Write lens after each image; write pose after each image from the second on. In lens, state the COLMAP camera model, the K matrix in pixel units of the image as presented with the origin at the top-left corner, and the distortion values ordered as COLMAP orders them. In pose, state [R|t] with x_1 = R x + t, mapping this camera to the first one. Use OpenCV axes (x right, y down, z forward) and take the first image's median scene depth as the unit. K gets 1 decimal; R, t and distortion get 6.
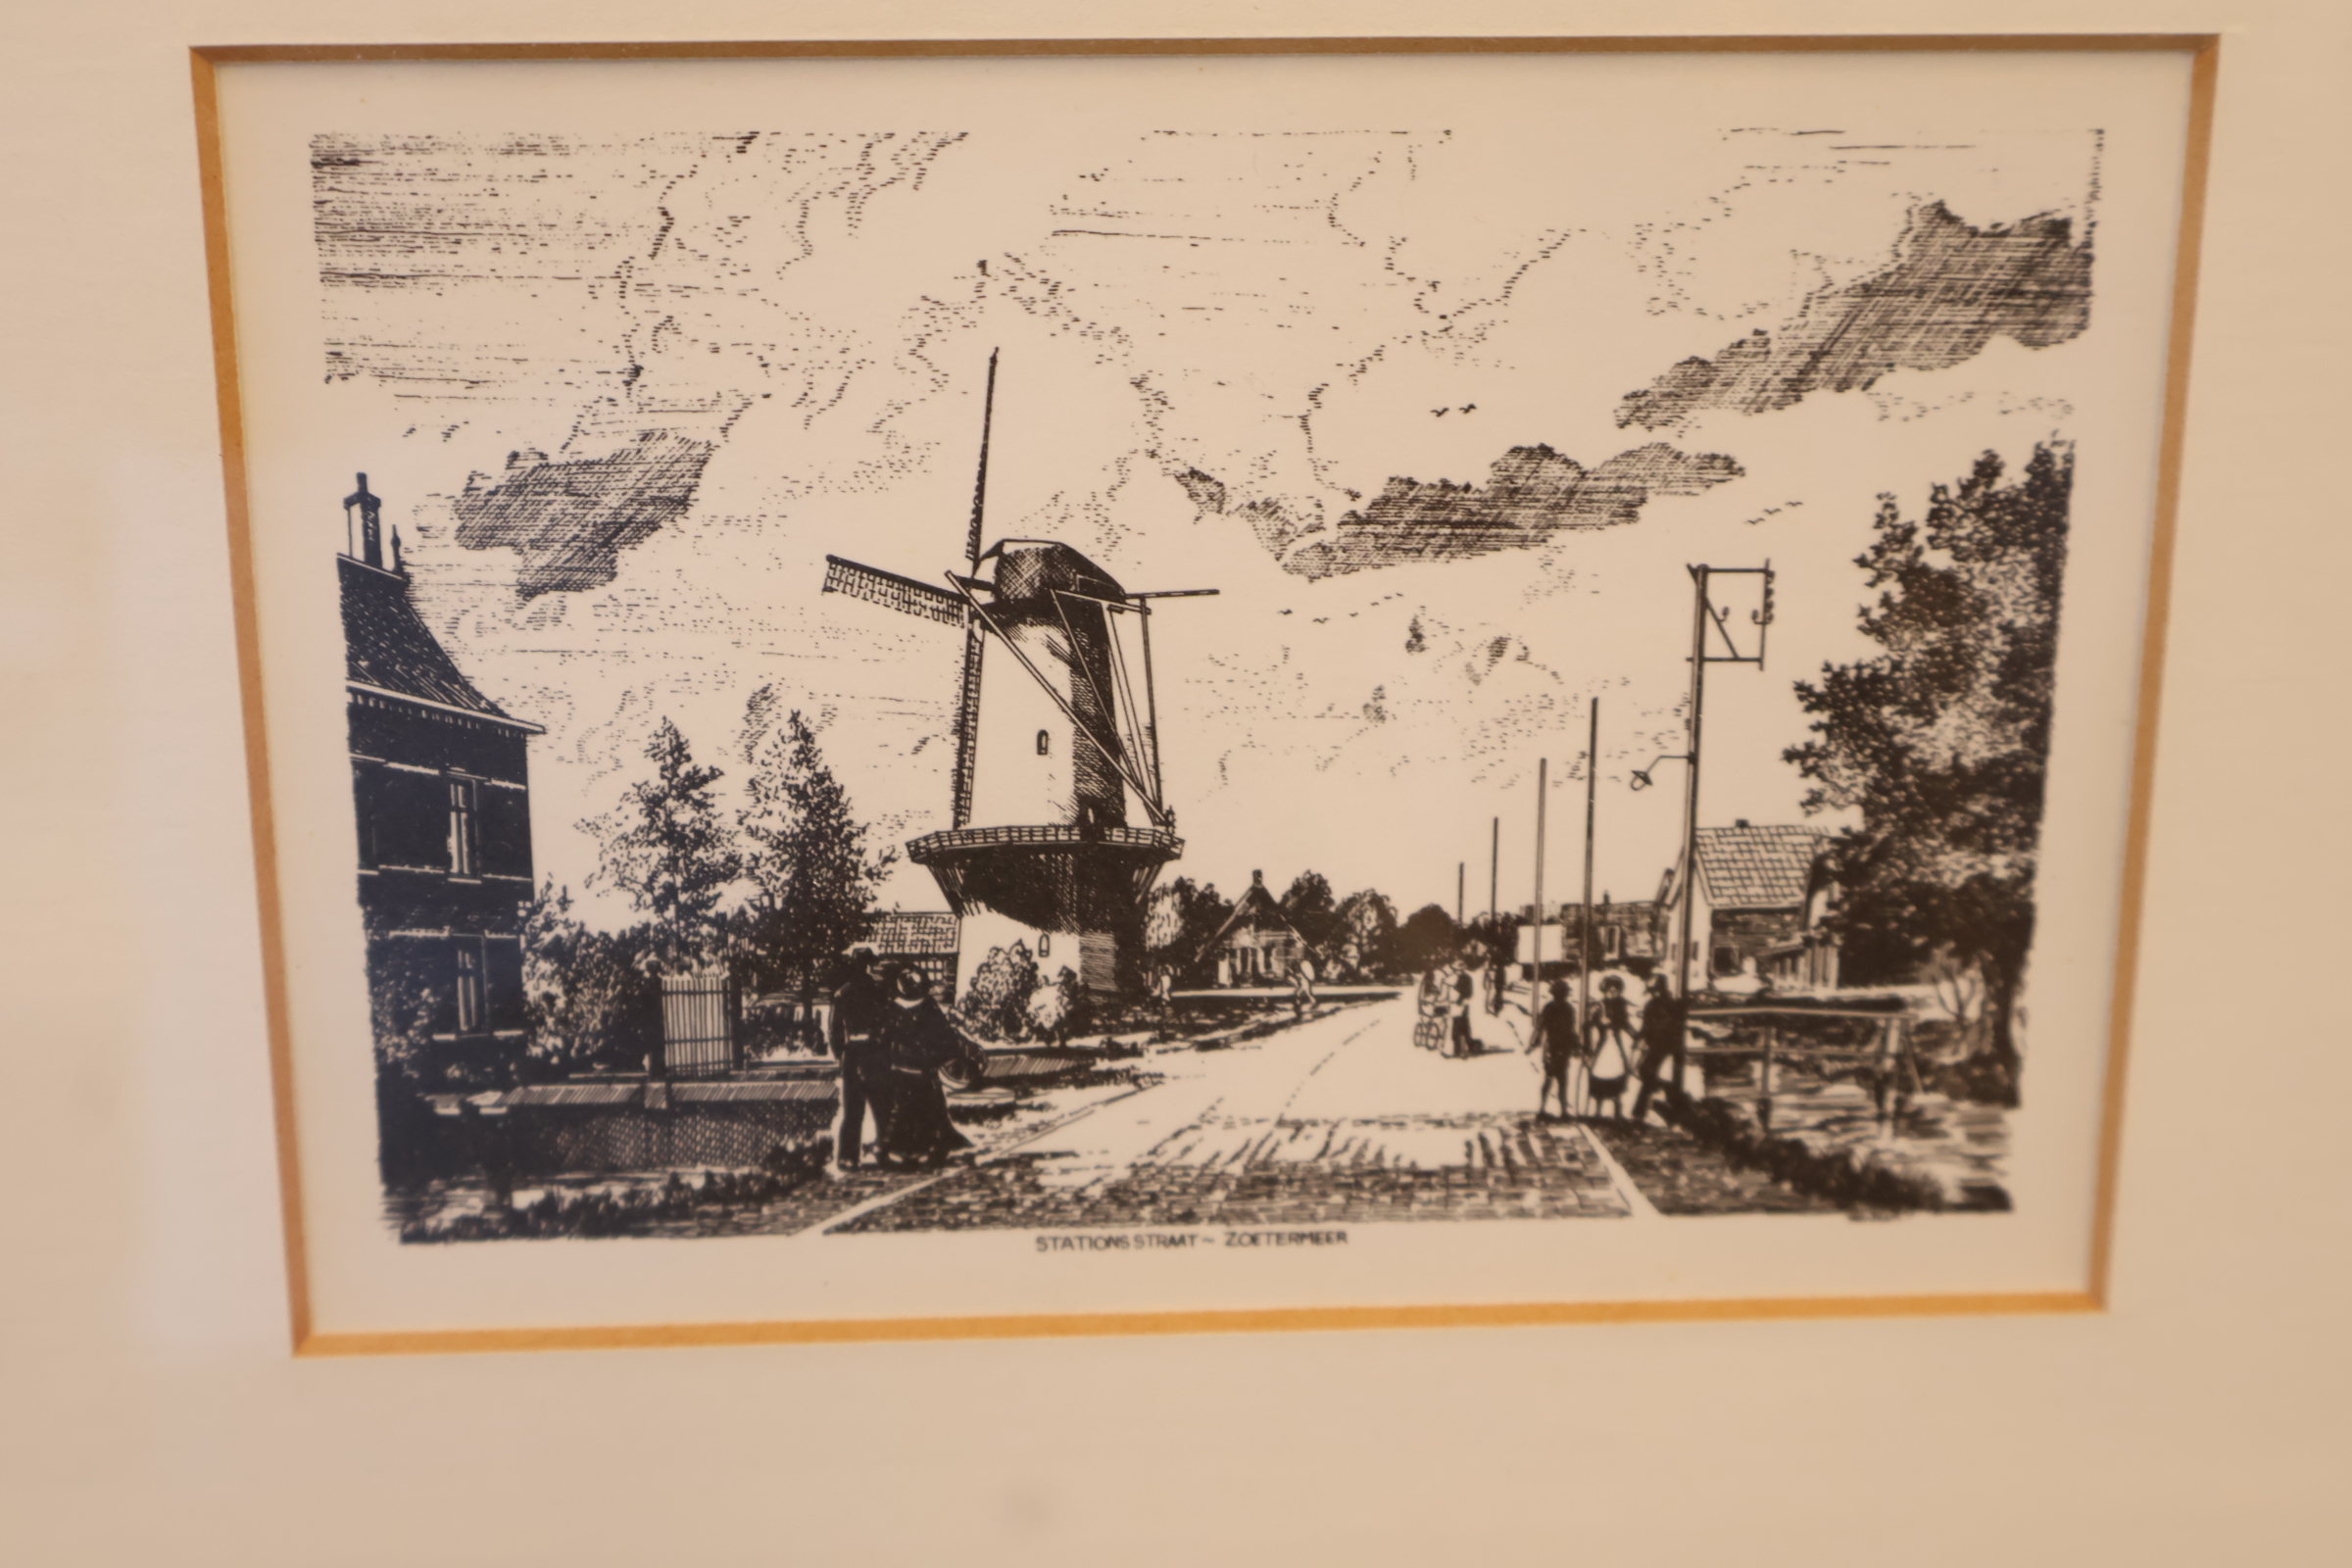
lens RADIAL K [[3632.5, 0, 1168.1], [0, 3632.5, 772.4], [0, 0, 1]] dist [0.019836, 0.000000]
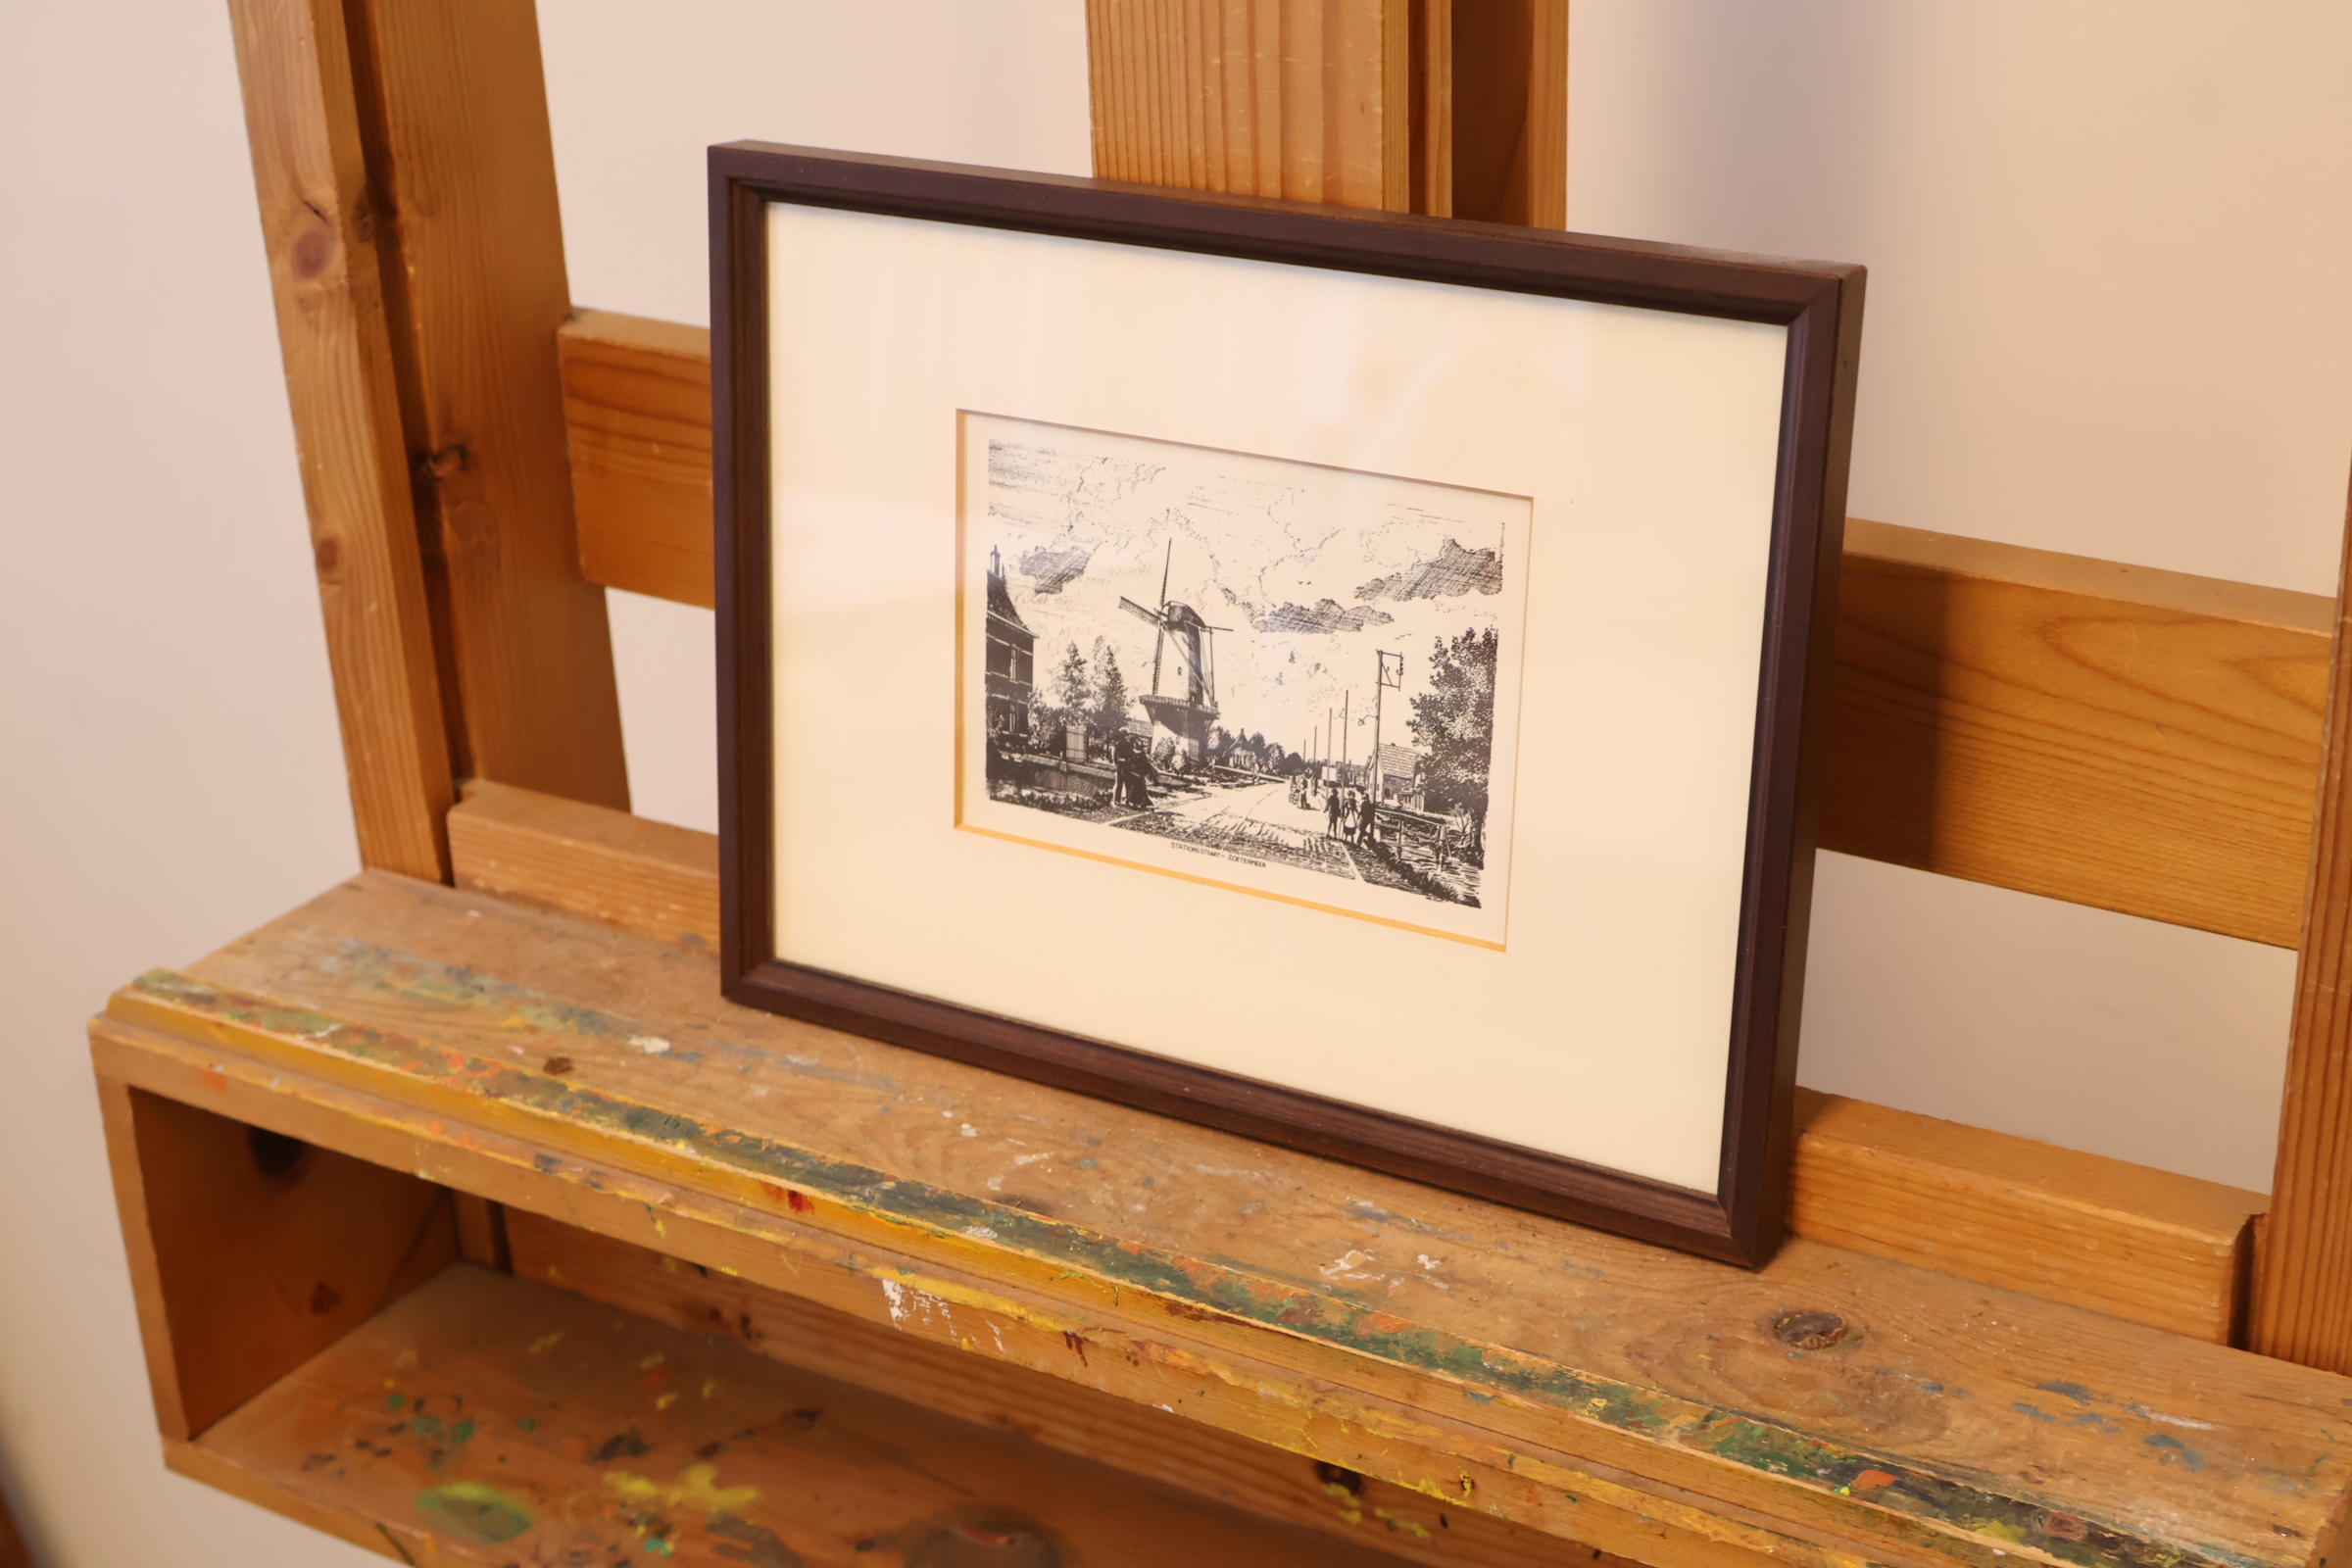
lens RADIAL K [[3632.5, 0, 1101.8], [0, 3632.5, 737.2], [0, 0, 1]] dist [0.019836, 0.000000]
pose [[0.816856, 0.186797, -0.545759, 1.515786], [-0.185316, 0.980943, 0.058379, -0.114505], [0.546264, 0.053450, 0.835906, -1.479689]]
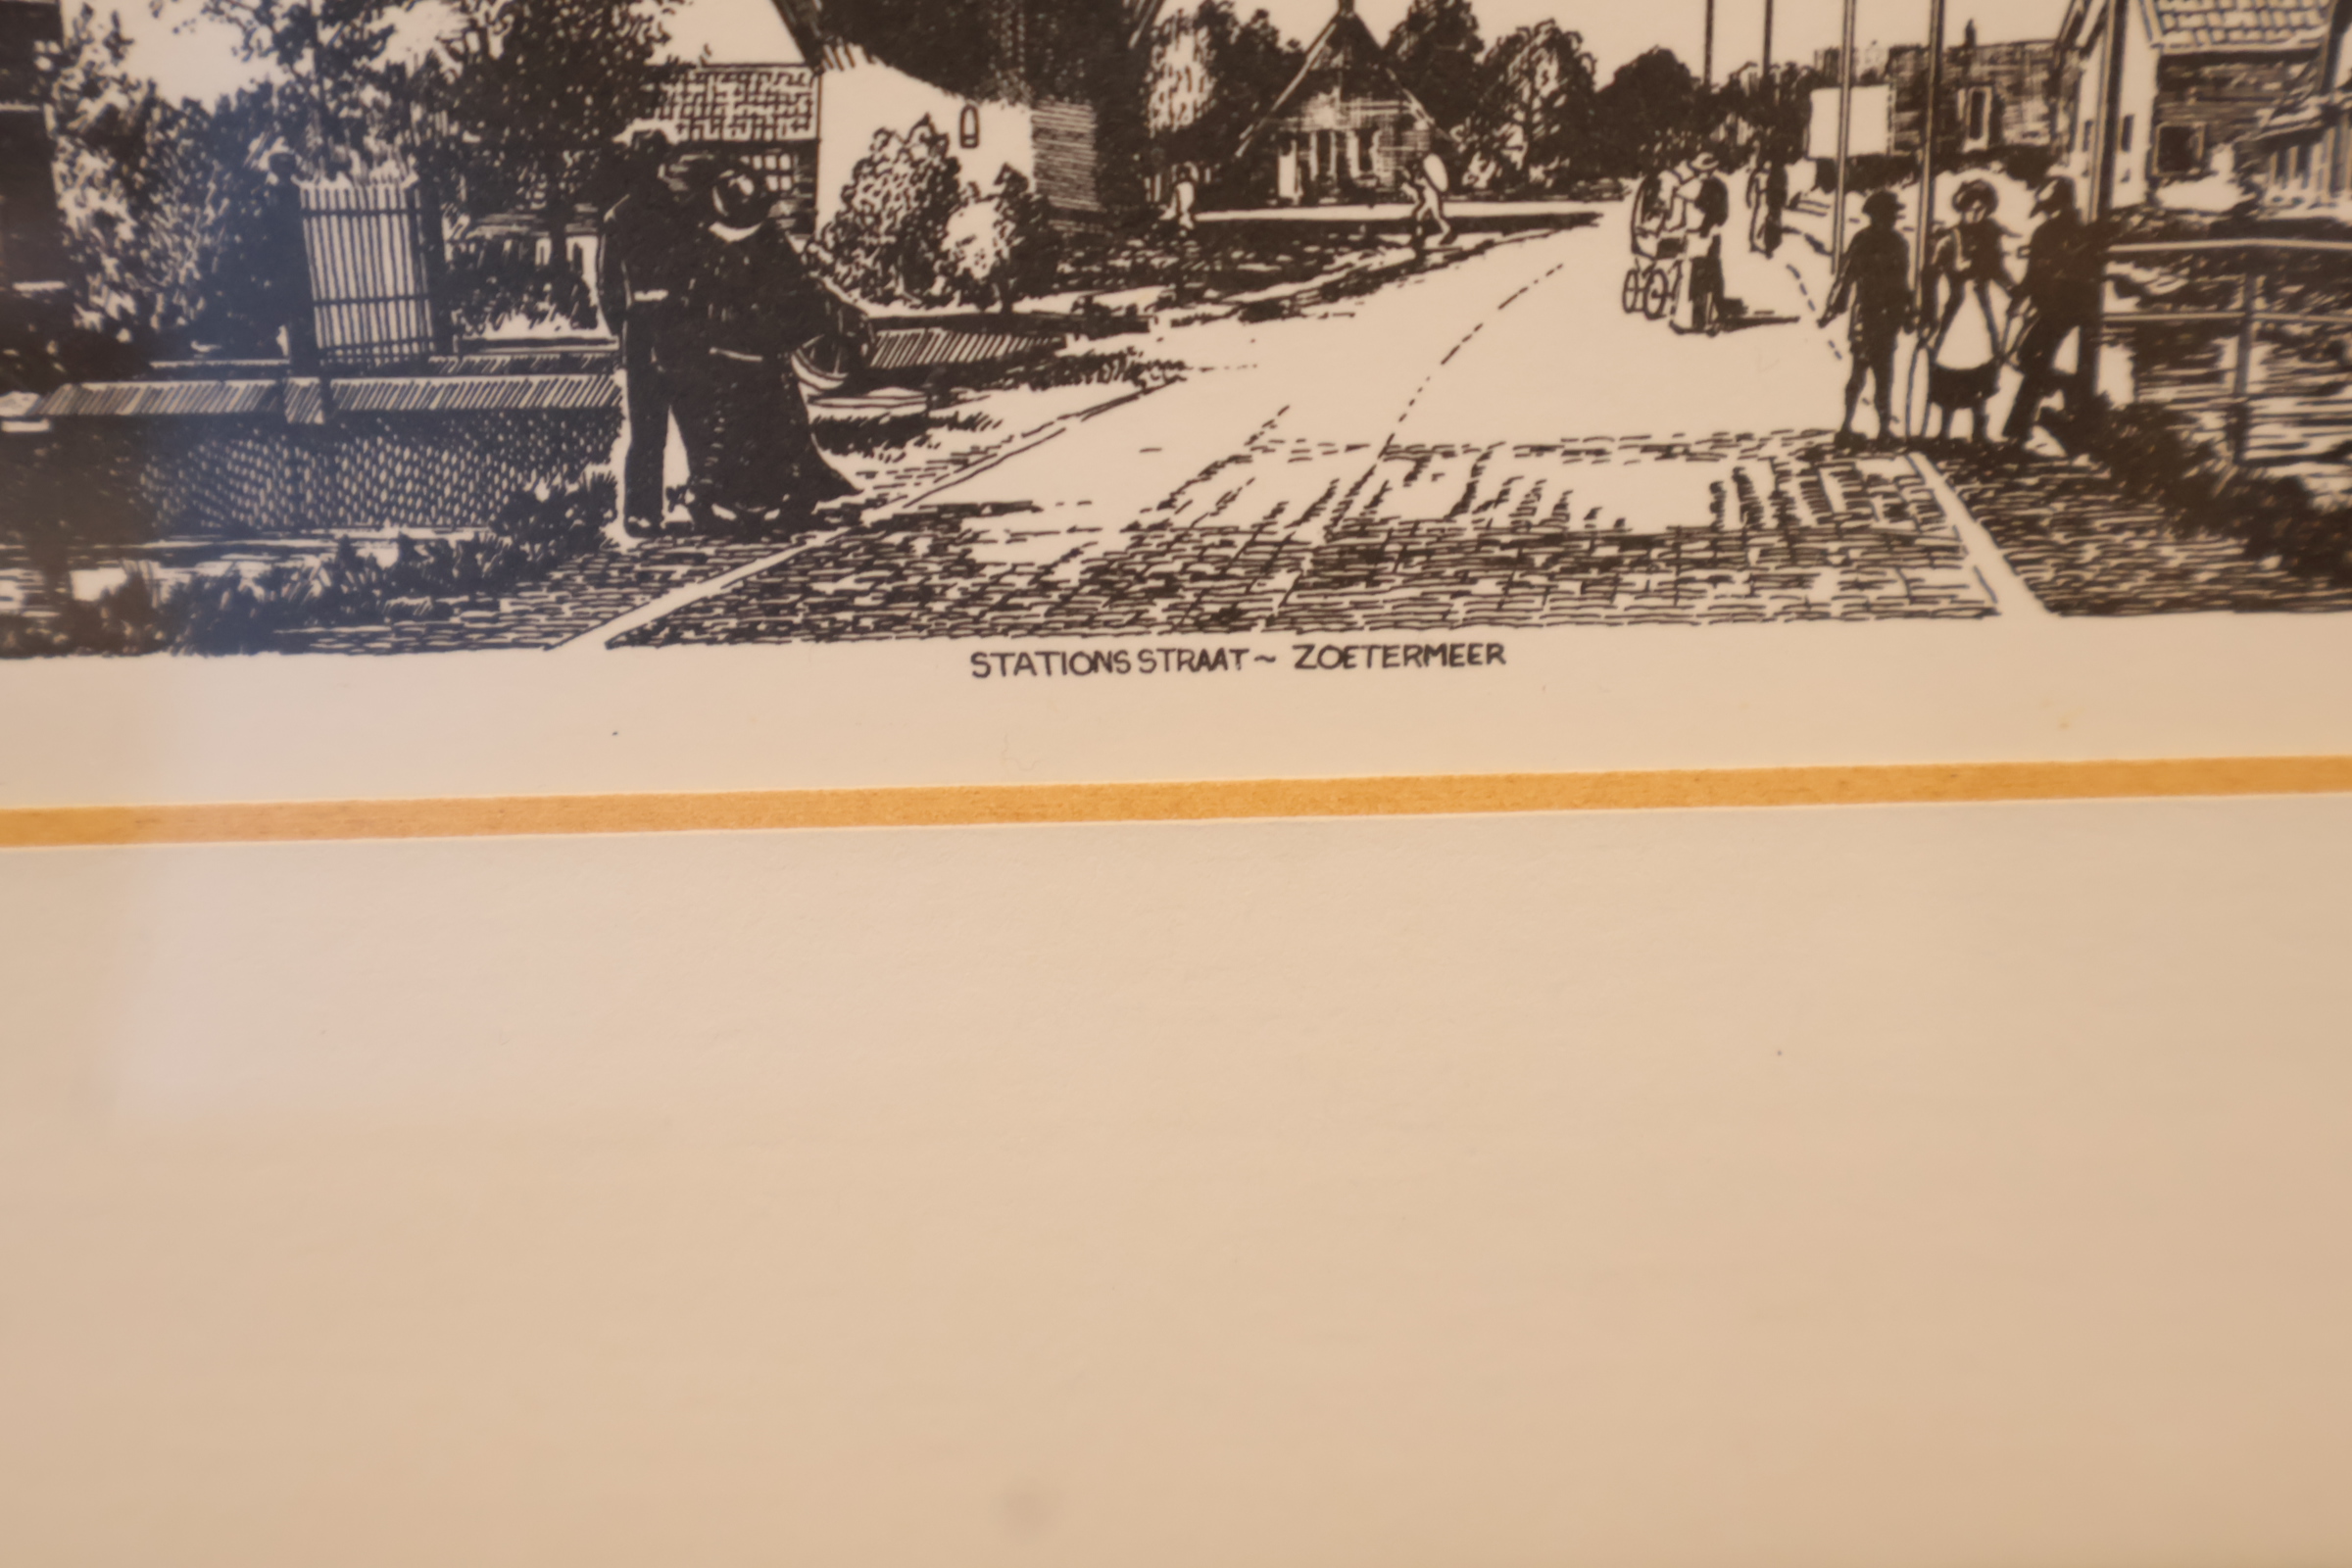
lens RADIAL K [[3632.5, 0, 1159.6], [0, 3632.5, 786.7], [0, 0, 1]] dist [0.019836, 0.000000]
pose [[0.998895, -0.002178, -0.046940, 0.022062], [0.005979, 0.996696, 0.080998, 0.105230], [0.046608, -0.081189, 0.995608, 0.430871]]
